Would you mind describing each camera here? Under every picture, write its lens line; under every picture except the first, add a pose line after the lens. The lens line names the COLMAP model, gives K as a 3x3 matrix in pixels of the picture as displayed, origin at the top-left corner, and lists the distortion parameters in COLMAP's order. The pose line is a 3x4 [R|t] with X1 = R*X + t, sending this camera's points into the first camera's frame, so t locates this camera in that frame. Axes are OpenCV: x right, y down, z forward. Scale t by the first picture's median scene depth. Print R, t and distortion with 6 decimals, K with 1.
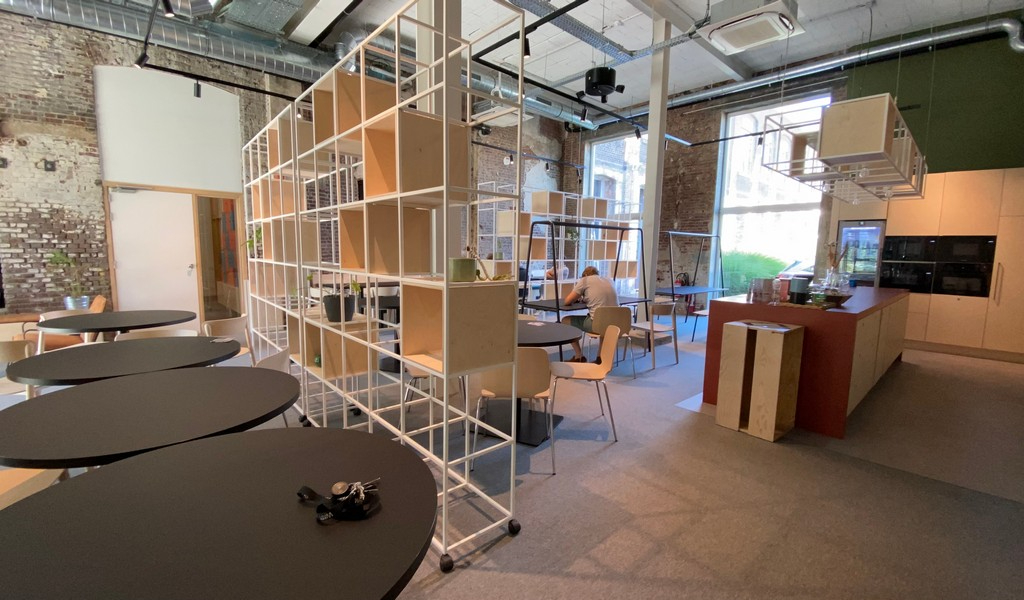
lens RADIAL K [[425.8, 0, 503.5], [0, 425.8, 304.6], [0, 0, 1]] dist [0.001333, -0.012498]
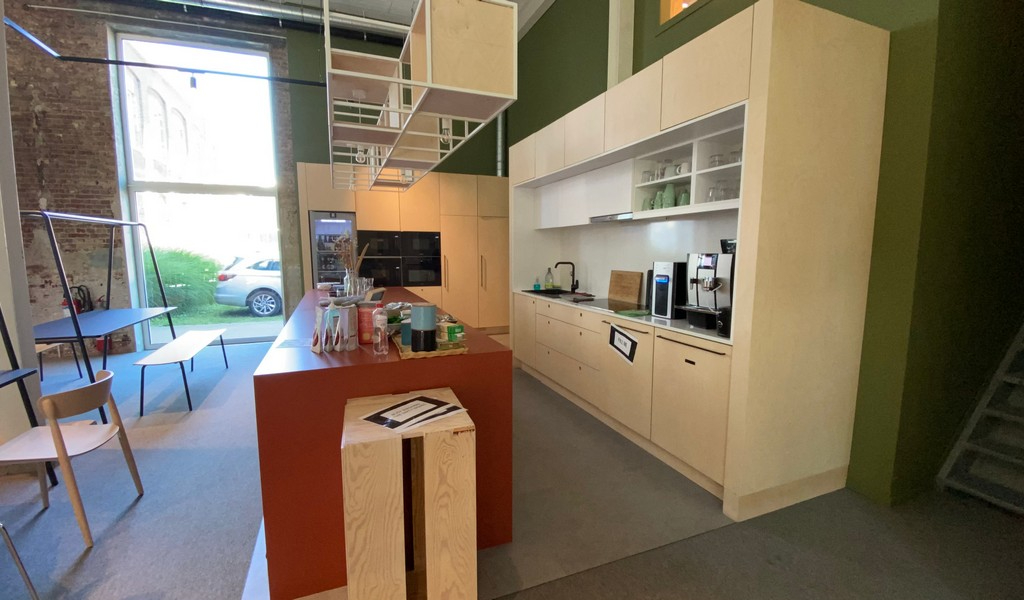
lens RADIAL K [[425.8, 0, 503.5], [0, 425.8, 304.6], [0, 0, 1]] dist [0.001333, -0.012498]
pose [[0.335942, -0.136312, 0.931967, 0.084140], [0.119824, 0.987618, 0.101259, -0.040891], [-0.934230, 0.077655, 0.348115, 0.276085]]
